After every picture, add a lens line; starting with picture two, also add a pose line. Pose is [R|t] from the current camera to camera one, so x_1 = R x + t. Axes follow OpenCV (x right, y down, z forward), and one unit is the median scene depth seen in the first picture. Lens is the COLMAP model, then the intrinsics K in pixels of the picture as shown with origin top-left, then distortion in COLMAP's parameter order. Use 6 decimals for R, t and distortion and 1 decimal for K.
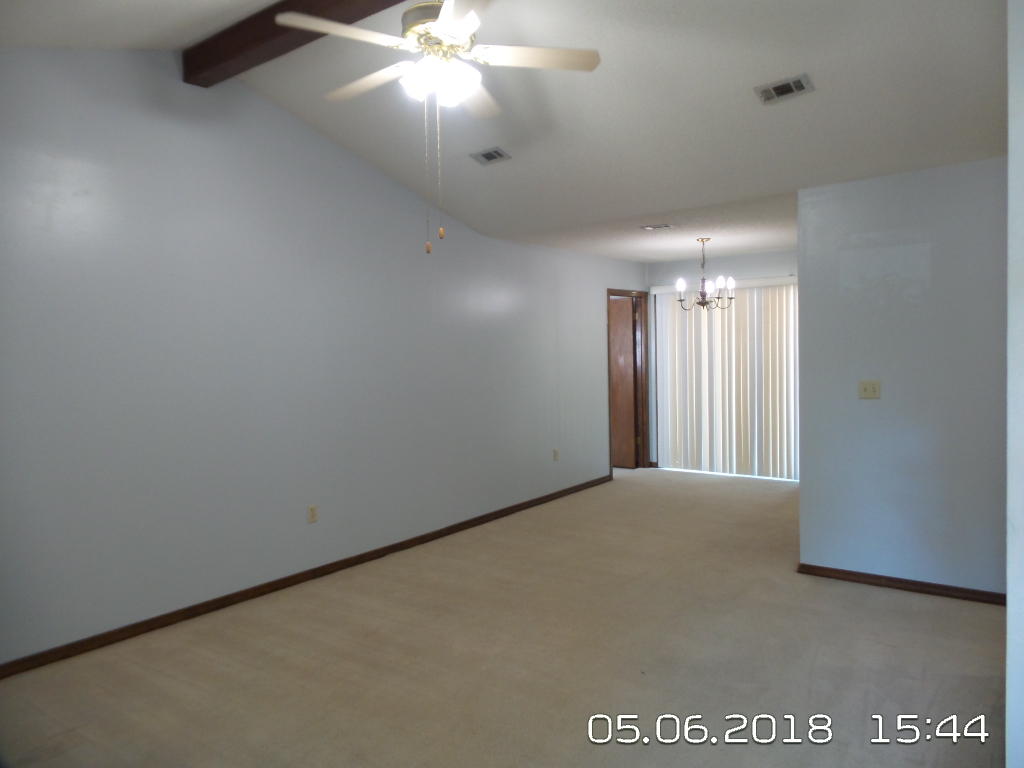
lens RADIAL K [[705.0, 0, 511.6], [0, 705.0, 392.2], [0, 0, 1]] dist [-0.000418, 0.000017]
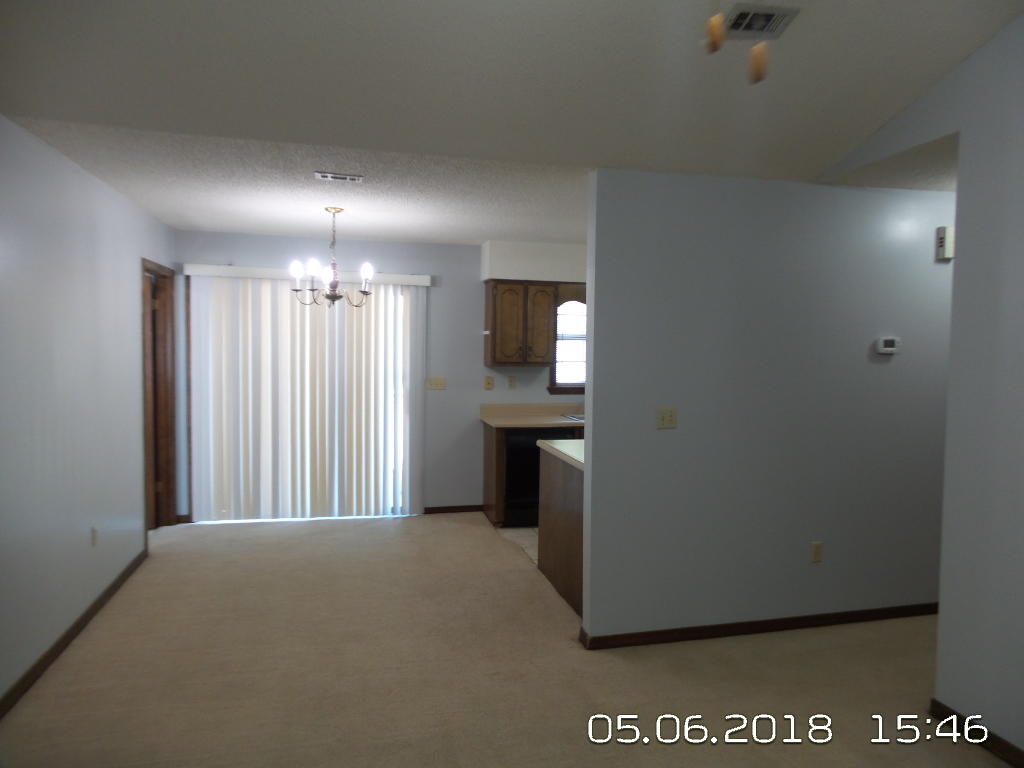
lens RADIAL K [[705.0, 0, 502.6], [0, 705.0, 394.4], [0, 0, 1]] dist [-0.000418, 0.000017]
pose [[0.623620, -0.010259, 0.781660, -0.156514], [0.011643, 0.999925, 0.003835, -0.020953], [-0.781641, 0.006710, 0.623693, 0.335854]]
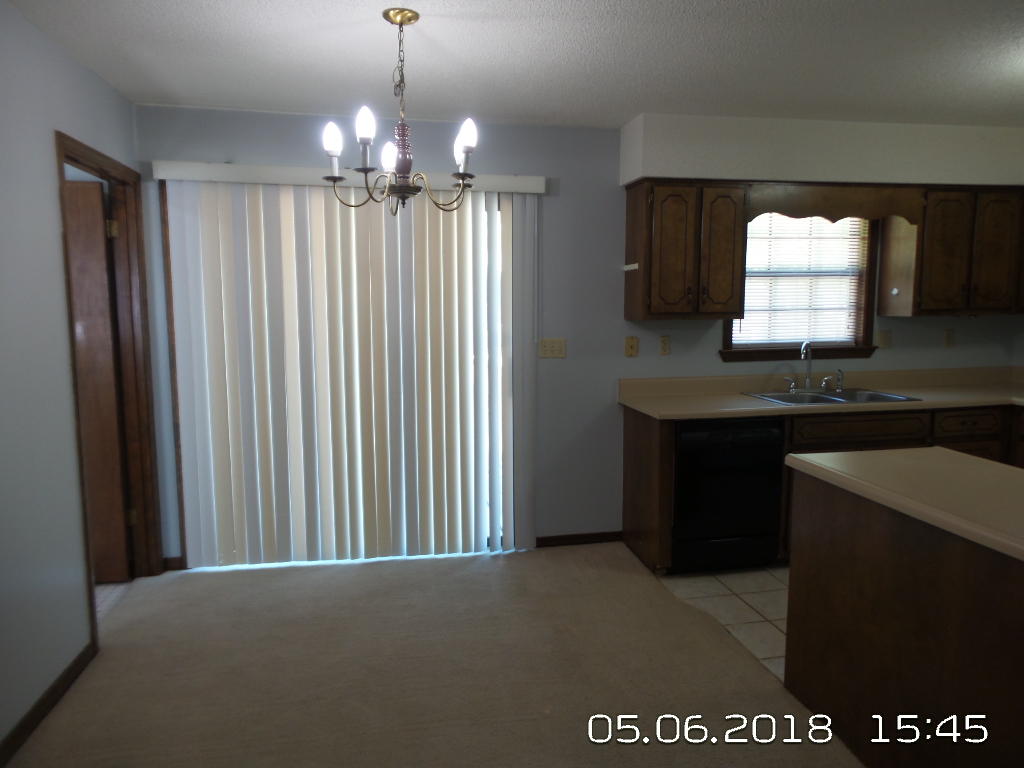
lens RADIAL K [[705.0, 0, 506.2], [0, 705.0, 393.2], [0, 0, 1]] dist [-0.000418, 0.000017]
pose [[0.664538, -0.063166, 0.744580, 0.013482], [0.026417, 0.997784, 0.061070, -0.030745], [-0.746788, -0.020913, 0.664734, 0.575768]]
